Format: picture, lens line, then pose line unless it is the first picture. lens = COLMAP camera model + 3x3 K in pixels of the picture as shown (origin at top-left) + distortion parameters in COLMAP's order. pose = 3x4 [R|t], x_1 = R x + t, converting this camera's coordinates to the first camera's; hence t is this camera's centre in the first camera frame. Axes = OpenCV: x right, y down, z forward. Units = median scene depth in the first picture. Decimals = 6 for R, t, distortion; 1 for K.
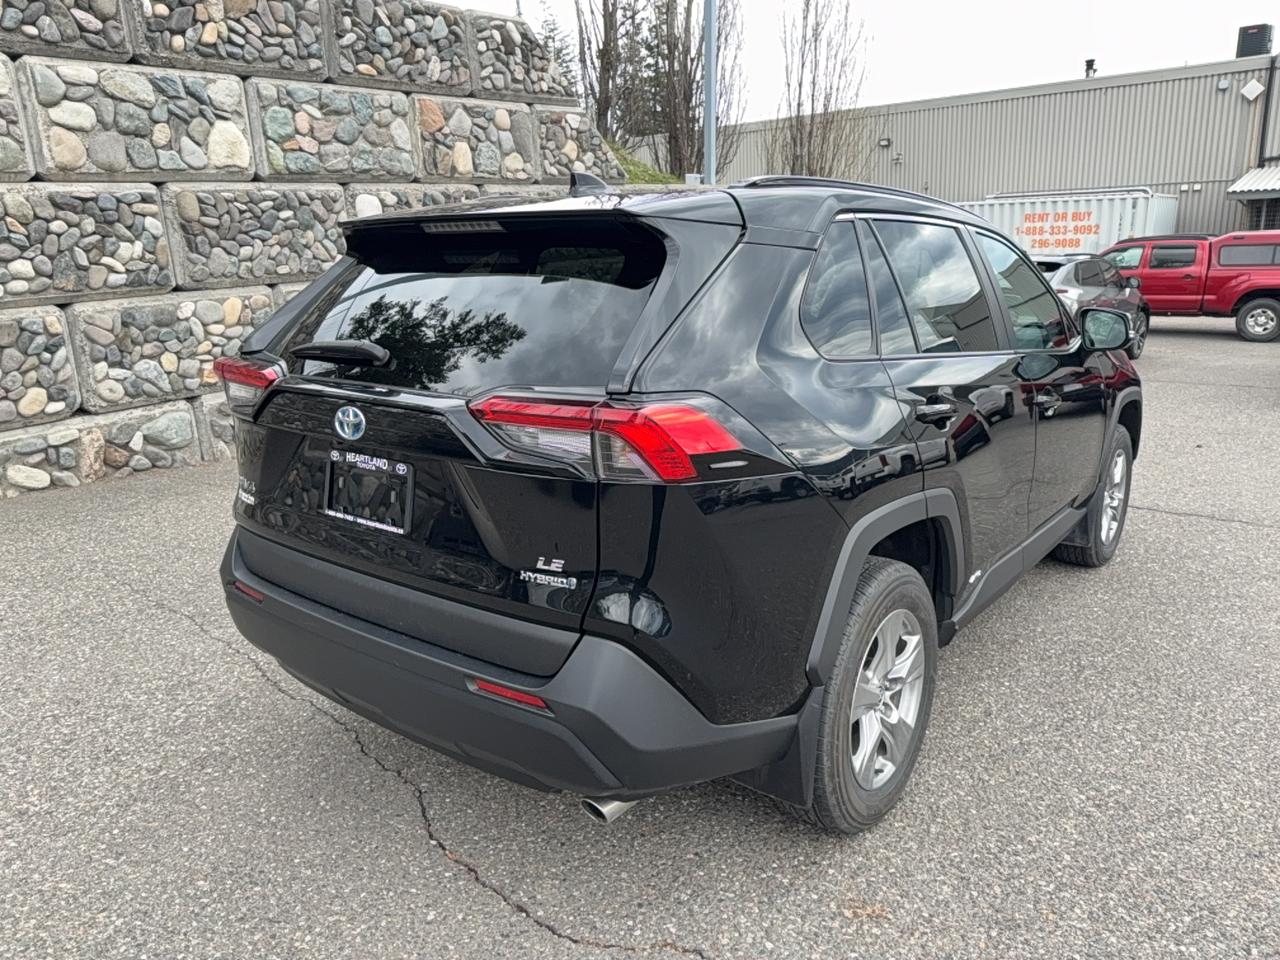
lens RADIAL K [[918.4, 0, 633.4], [0, 918.4, 481.1], [0, 0, 1]] dist [0.043728, -0.043157]
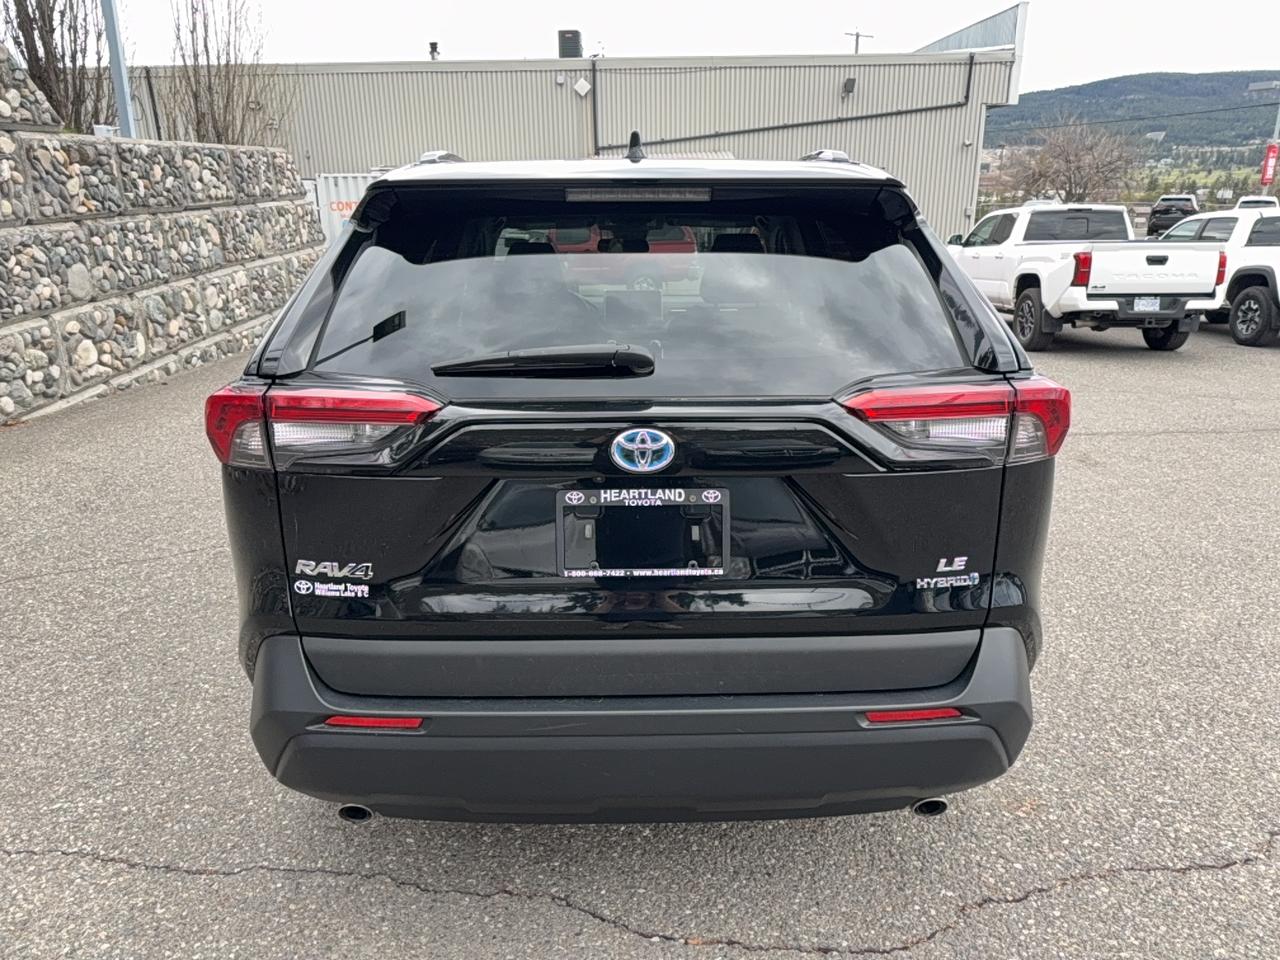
lens RADIAL K [[918.4, 0, 643.8], [0, 918.4, 479.1], [0, 0, 1]] dist [0.043728, -0.043157]
pose [[0.778639, -0.163246, 0.605865, -0.093869], [0.146666, 0.986167, 0.077225, -0.011911], [-0.610090, 0.028730, 0.791811, 0.047465]]
